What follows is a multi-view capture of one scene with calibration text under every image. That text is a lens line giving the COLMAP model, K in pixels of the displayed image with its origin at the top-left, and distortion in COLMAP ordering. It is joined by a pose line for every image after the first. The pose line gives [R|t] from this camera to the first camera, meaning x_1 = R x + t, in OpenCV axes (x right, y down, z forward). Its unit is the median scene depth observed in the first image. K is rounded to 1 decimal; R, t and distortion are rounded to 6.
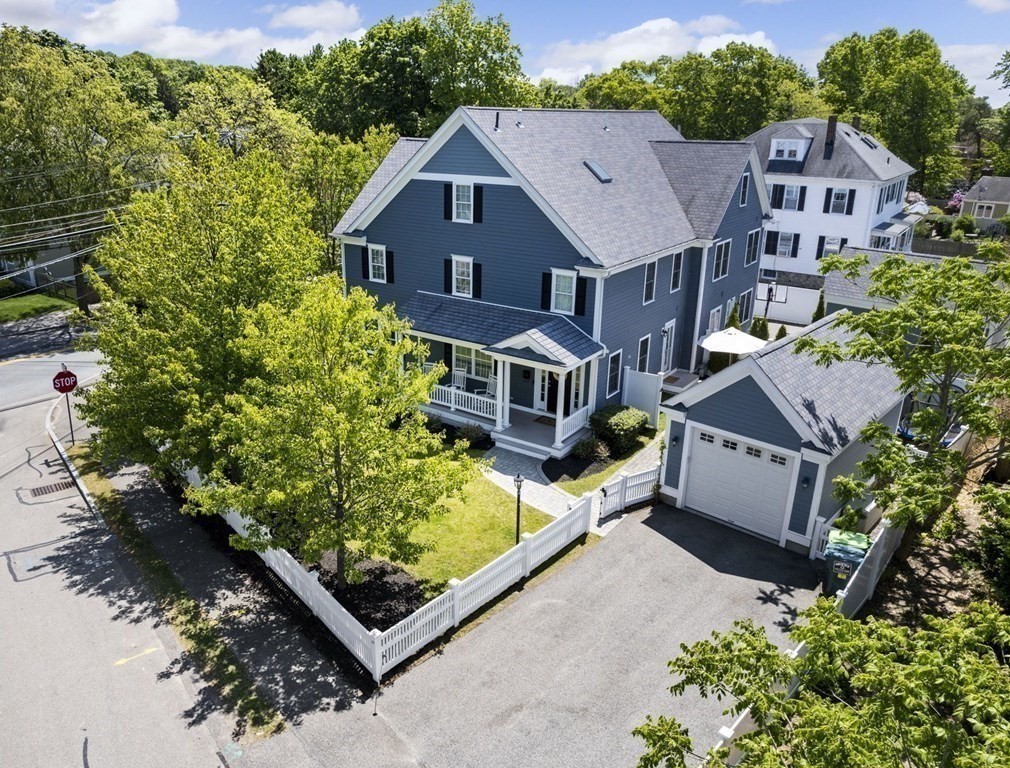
lens RADIAL K [[719.3, 0, 505.0], [0, 719.3, 384.0], [0, 0, 1]] dist [0.000385, -0.000533]
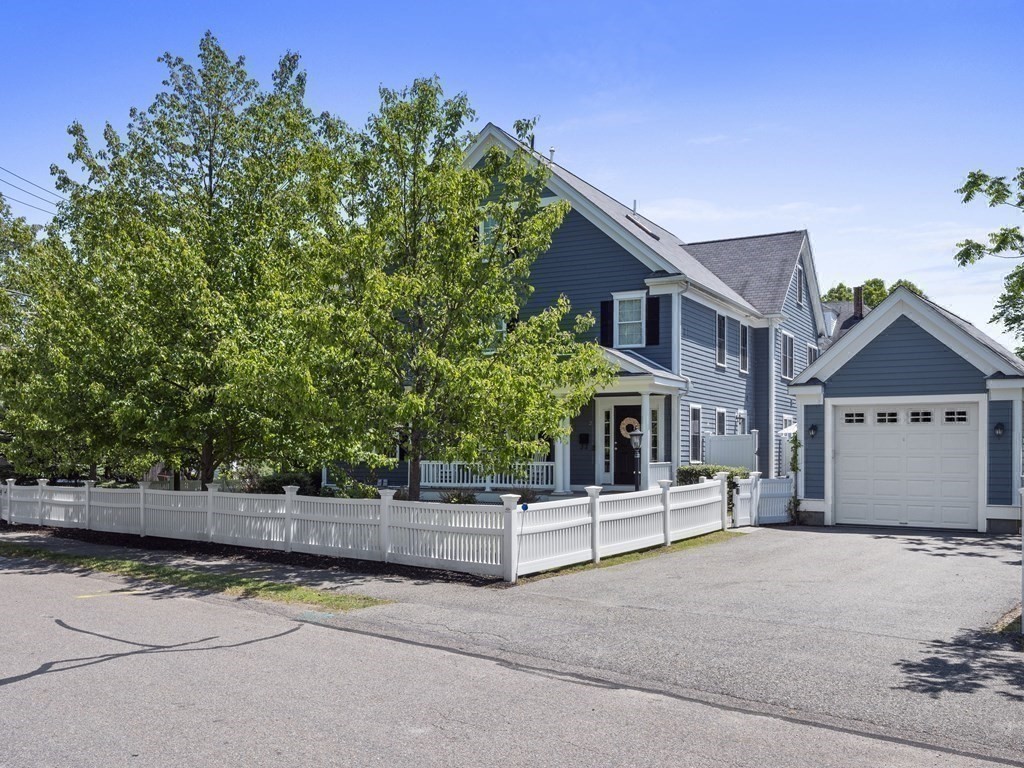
lens RADIAL K [[897.6, 0, 512.0], [0, 897.6, 384.0], [0, 0, 1]] dist [-0.057886, 0.002624]
pose [[0.997827, -0.017919, 0.063411, -0.139224], [0.039239, 0.934677, -0.353325, 0.348216], [-0.052938, 0.355045, 0.933349, 0.112311]]
